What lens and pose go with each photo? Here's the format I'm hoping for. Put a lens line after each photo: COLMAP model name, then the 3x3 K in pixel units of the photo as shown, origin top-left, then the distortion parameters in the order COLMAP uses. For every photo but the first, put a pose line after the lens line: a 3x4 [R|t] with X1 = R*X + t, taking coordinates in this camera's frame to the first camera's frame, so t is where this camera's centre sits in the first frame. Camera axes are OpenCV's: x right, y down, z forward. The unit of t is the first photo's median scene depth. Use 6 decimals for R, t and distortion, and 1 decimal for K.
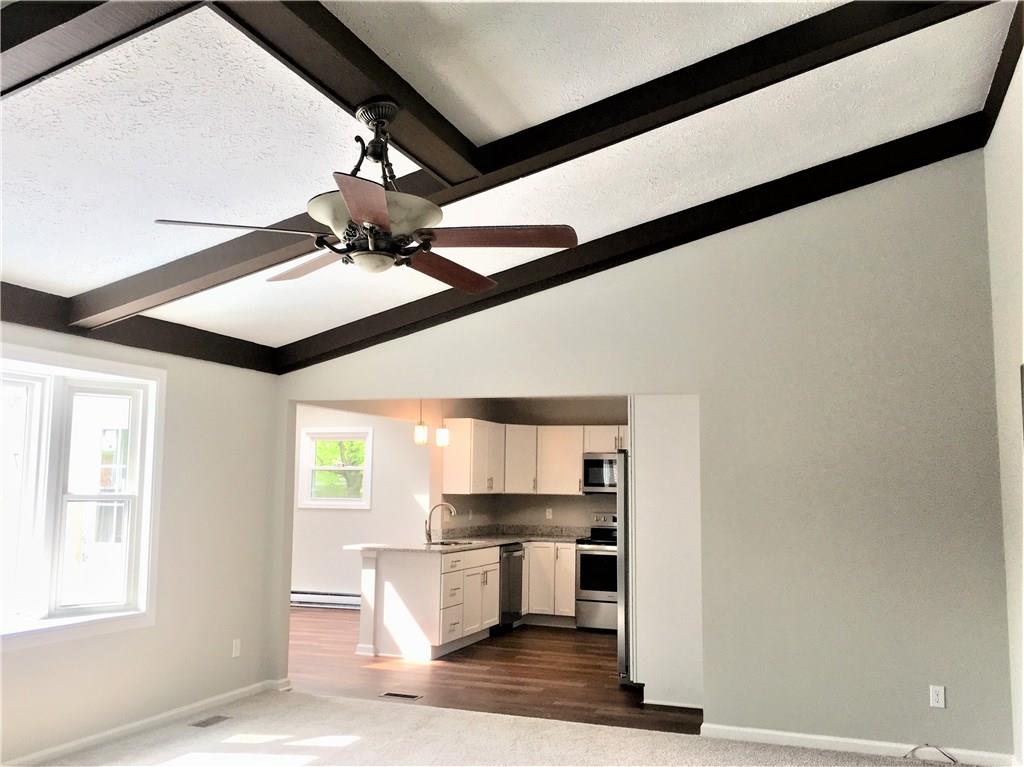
lens RADIAL K [[856.2, 0, 512.5], [0, 856.2, 383.8], [0, 0, 1]] dist [0.026658, -0.005243]
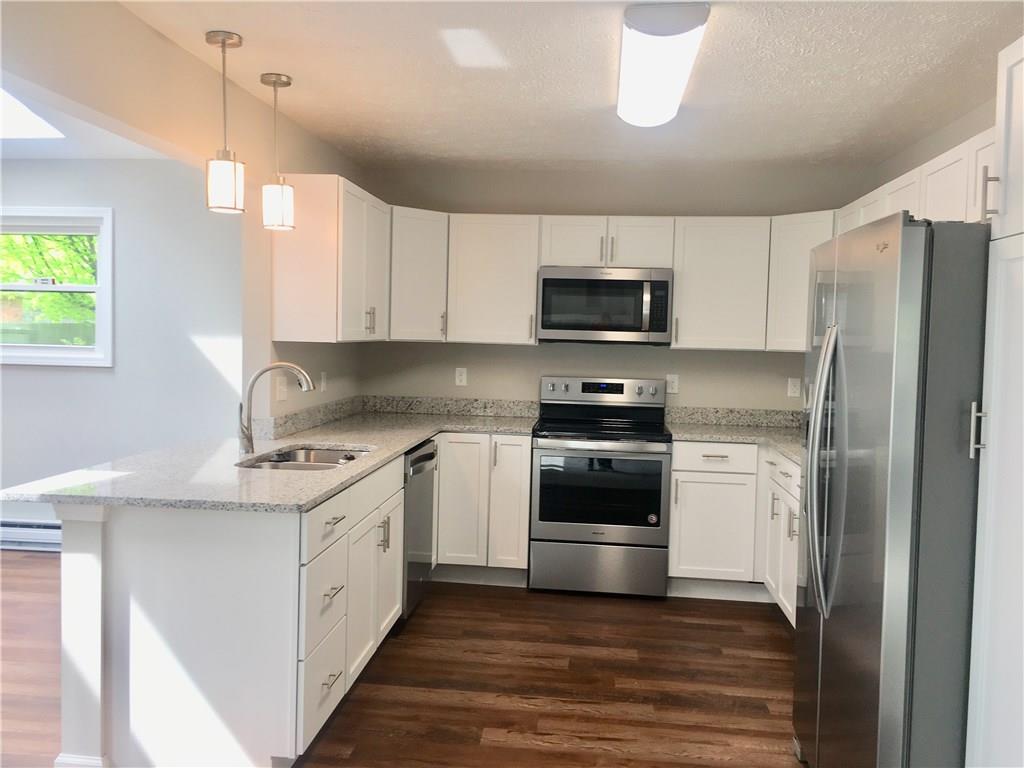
lens RADIAL K [[856.2, 0, 513.4], [0, 856.2, 384.1], [0, 0, 1]] dist [0.026658, -0.005243]
pose [[0.970311, -0.002090, 0.241852, -0.064652], [-0.042170, 0.983183, 0.177685, 0.061330], [-0.238156, -0.182608, 0.953906, 0.504439]]
